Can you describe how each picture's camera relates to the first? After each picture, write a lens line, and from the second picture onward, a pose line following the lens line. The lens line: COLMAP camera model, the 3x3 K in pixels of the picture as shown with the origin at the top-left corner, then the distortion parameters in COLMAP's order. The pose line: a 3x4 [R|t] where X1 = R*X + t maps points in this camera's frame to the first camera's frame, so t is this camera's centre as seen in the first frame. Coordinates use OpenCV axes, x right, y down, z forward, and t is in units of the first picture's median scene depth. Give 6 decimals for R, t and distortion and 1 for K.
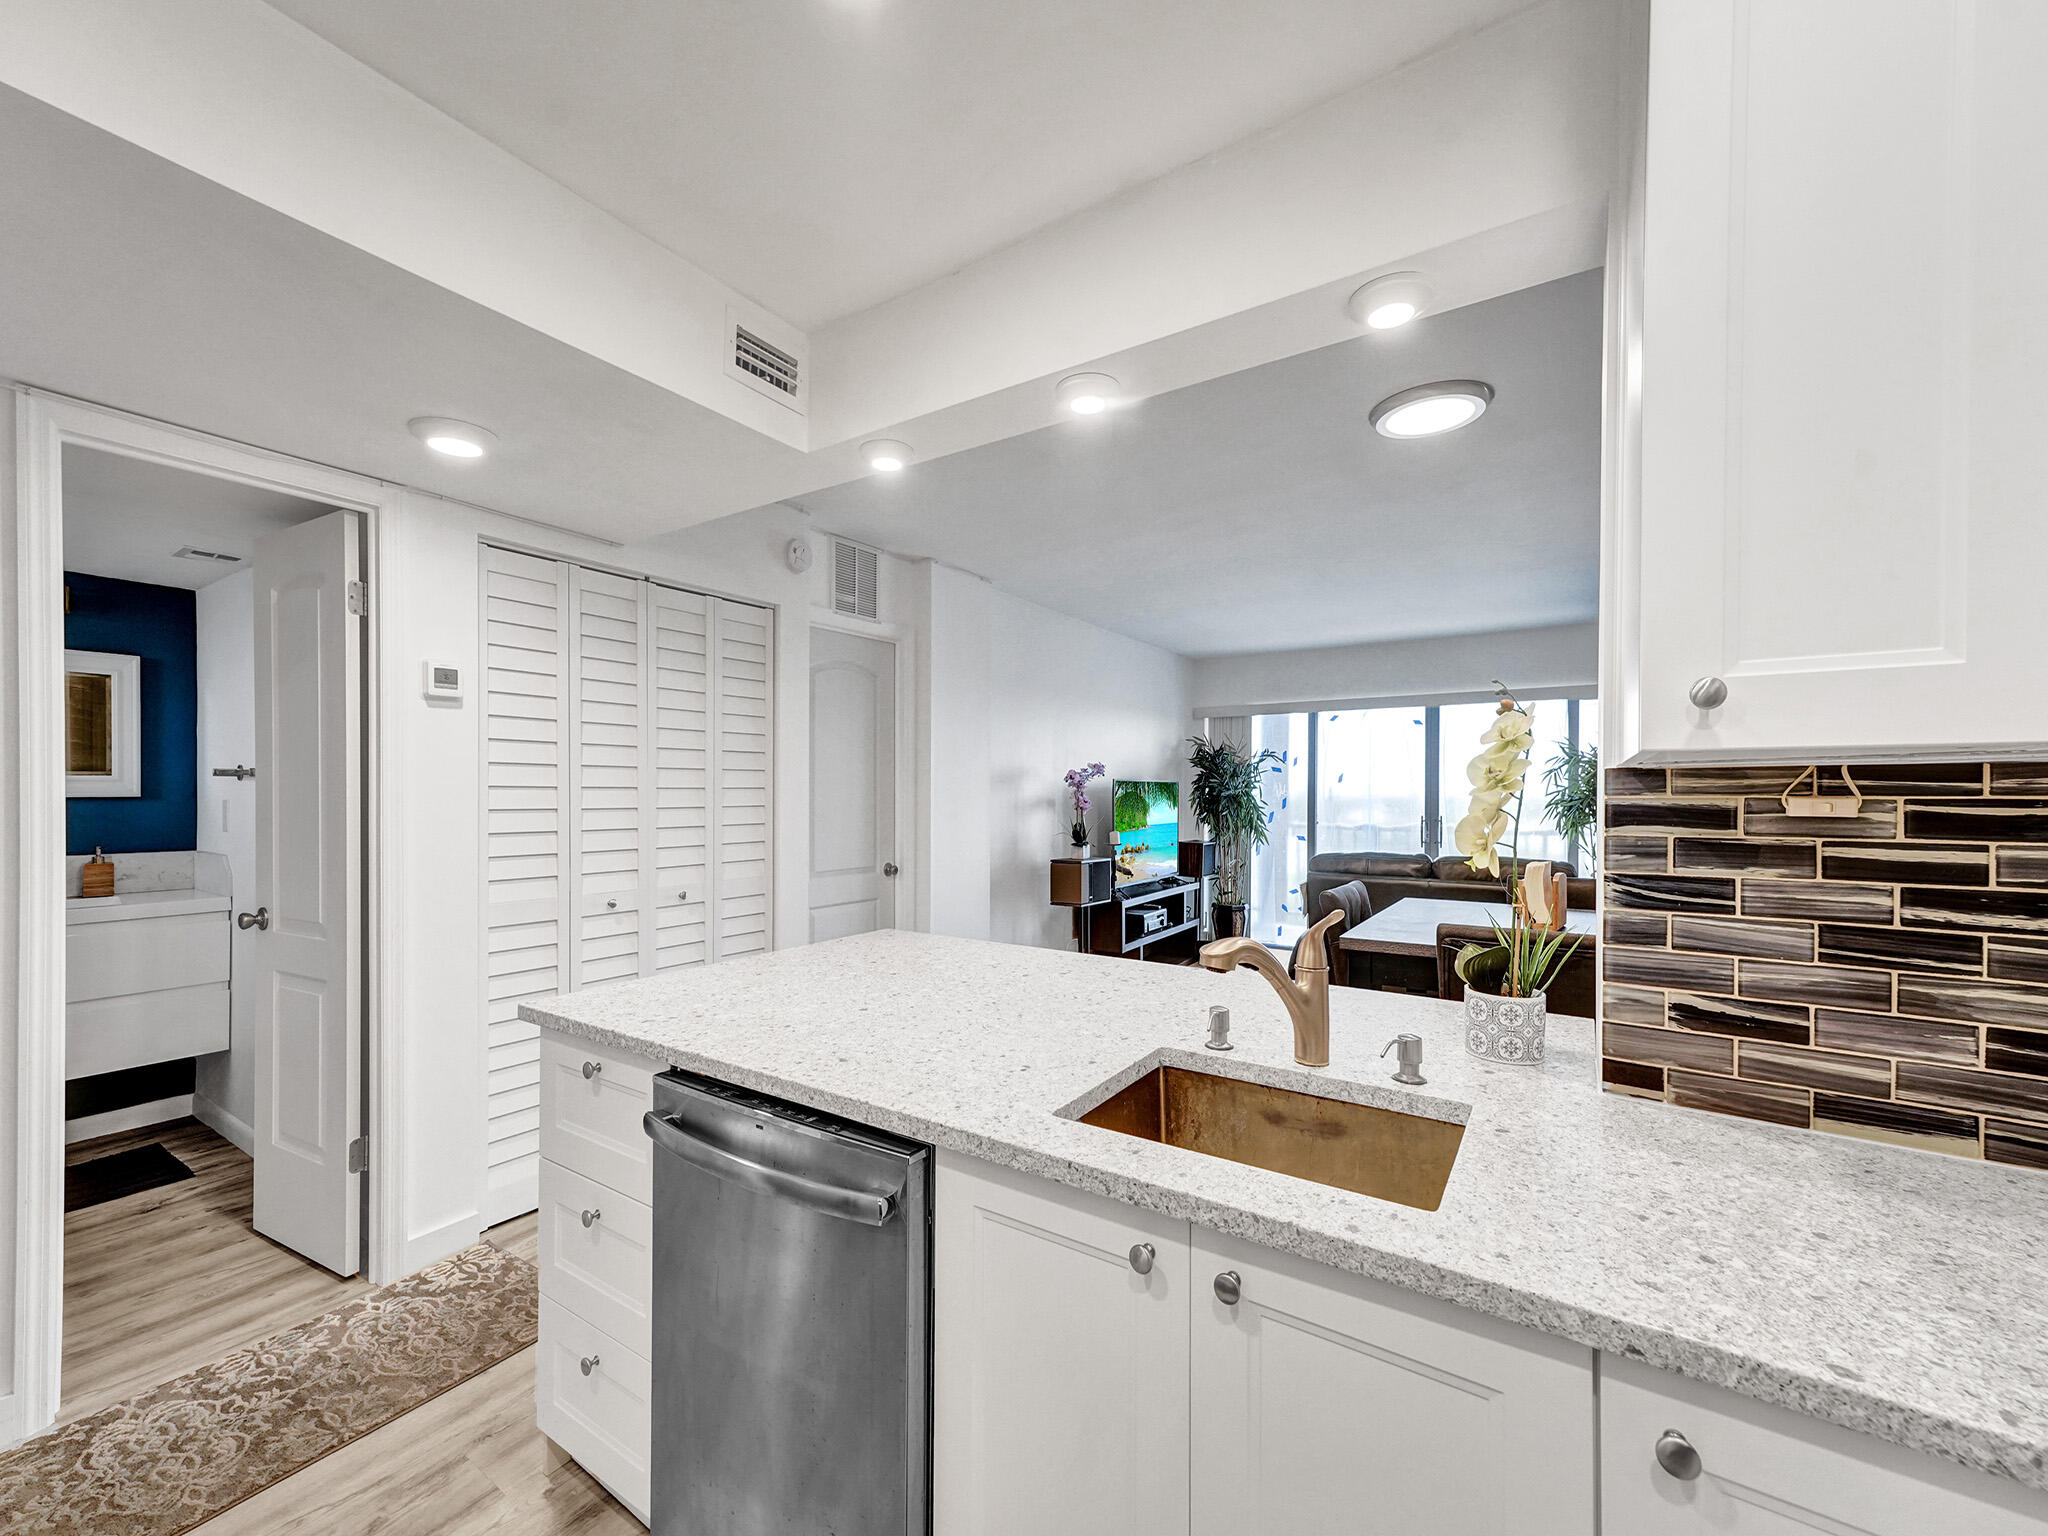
lens RADIAL K [[830.5, 0, 1020.8], [0, 830.5, 809.5], [0, 0, 1]] dist [0.025140, 0.000356]
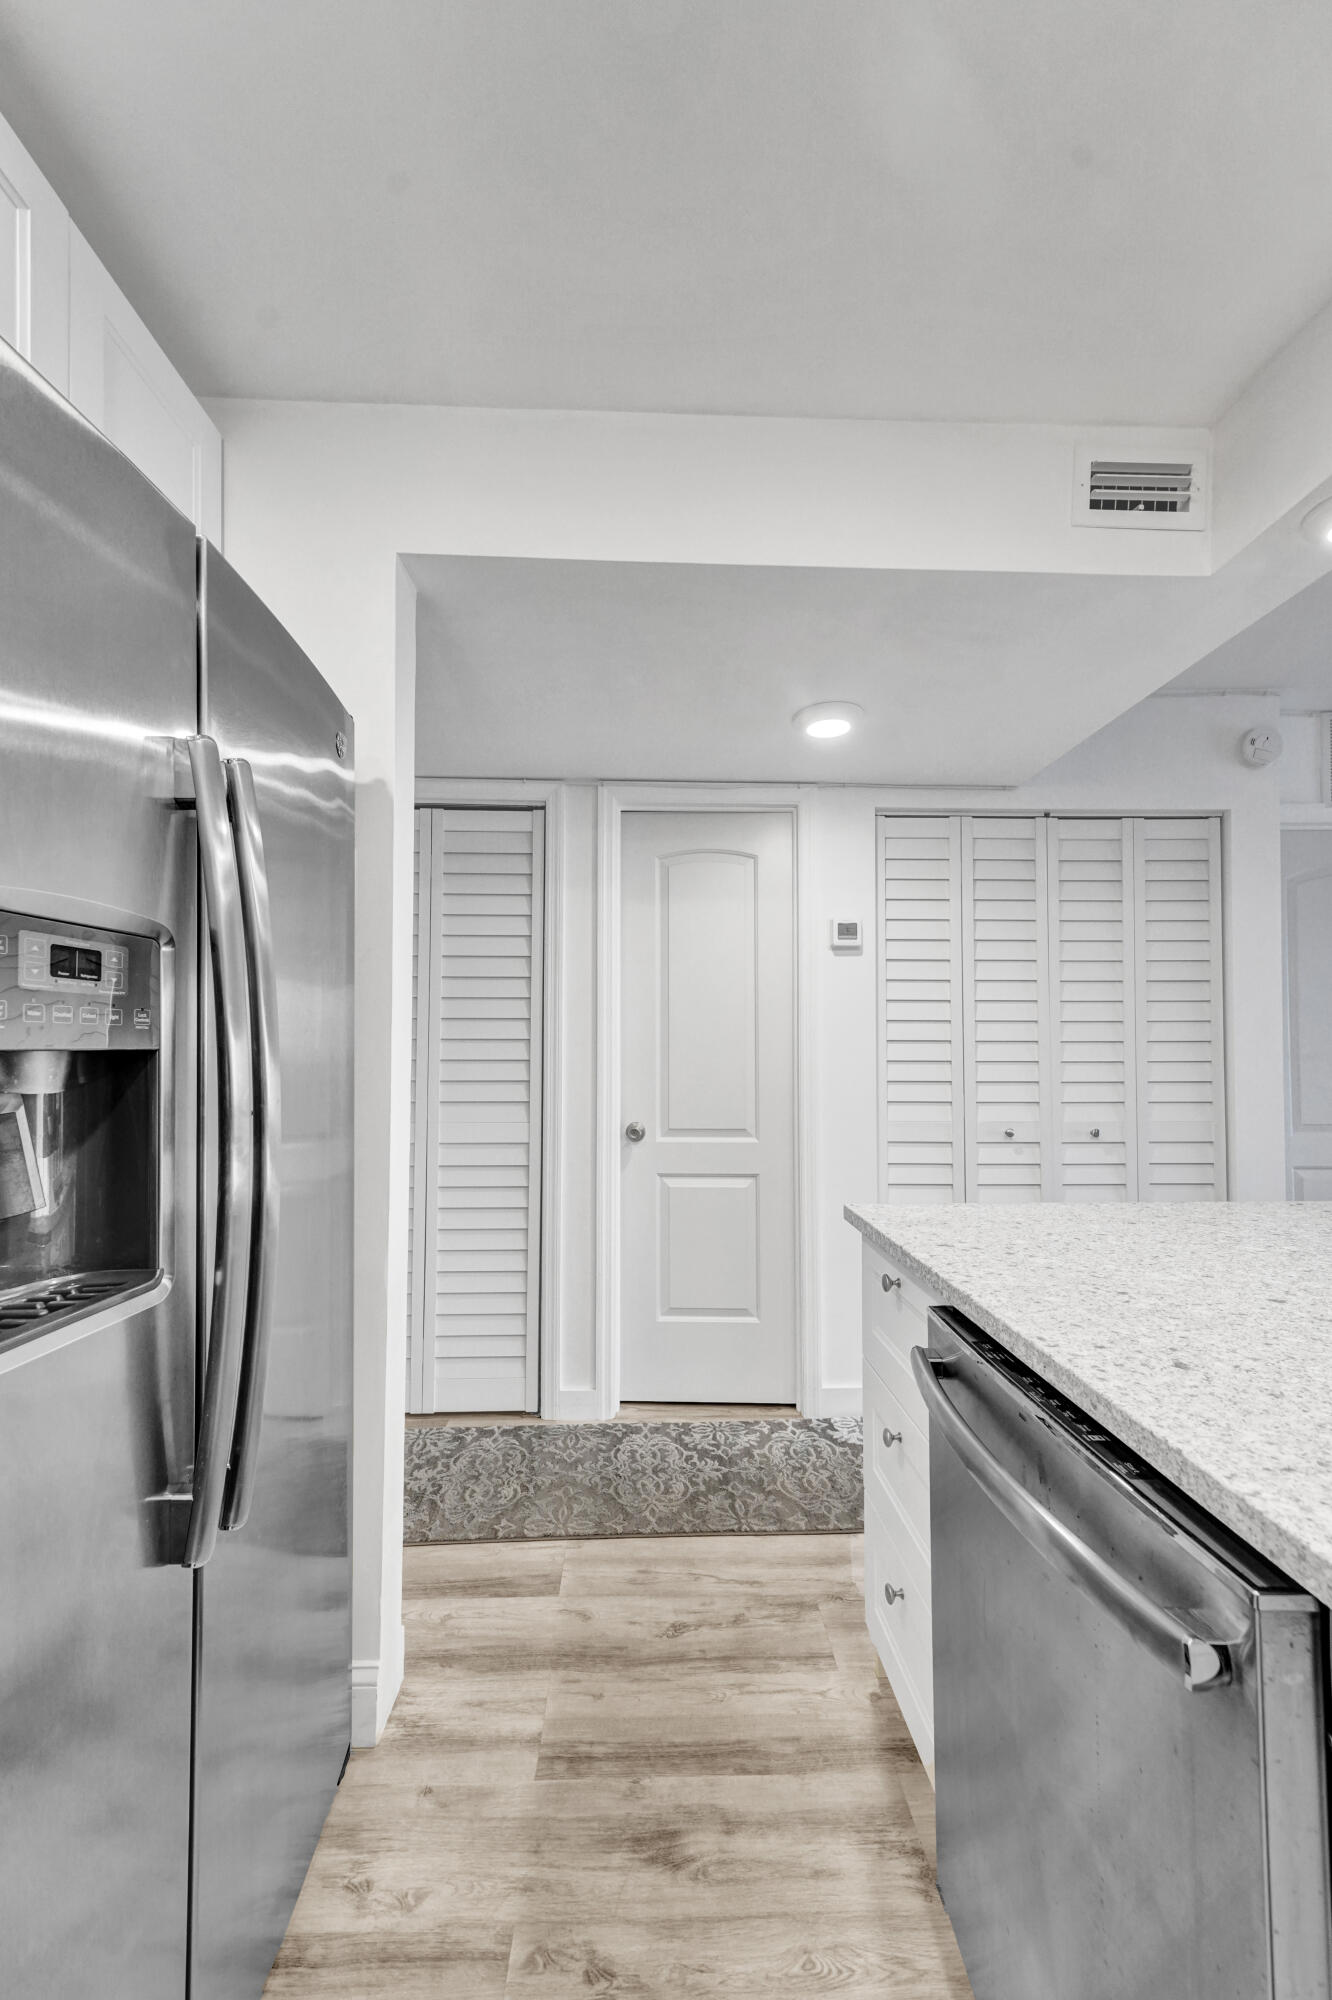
lens RADIAL K [[707.8, 0, 661.2], [0, 707.8, 1051.0], [0, 0, 1]] dist [0.014765, 0.000023]
pose [[0.536342, -0.026560, -0.843583, 0.040053], [0.008628, 0.999625, -0.025988, 0.054026], [0.843957, 0.006661, 0.536370, 0.294454]]
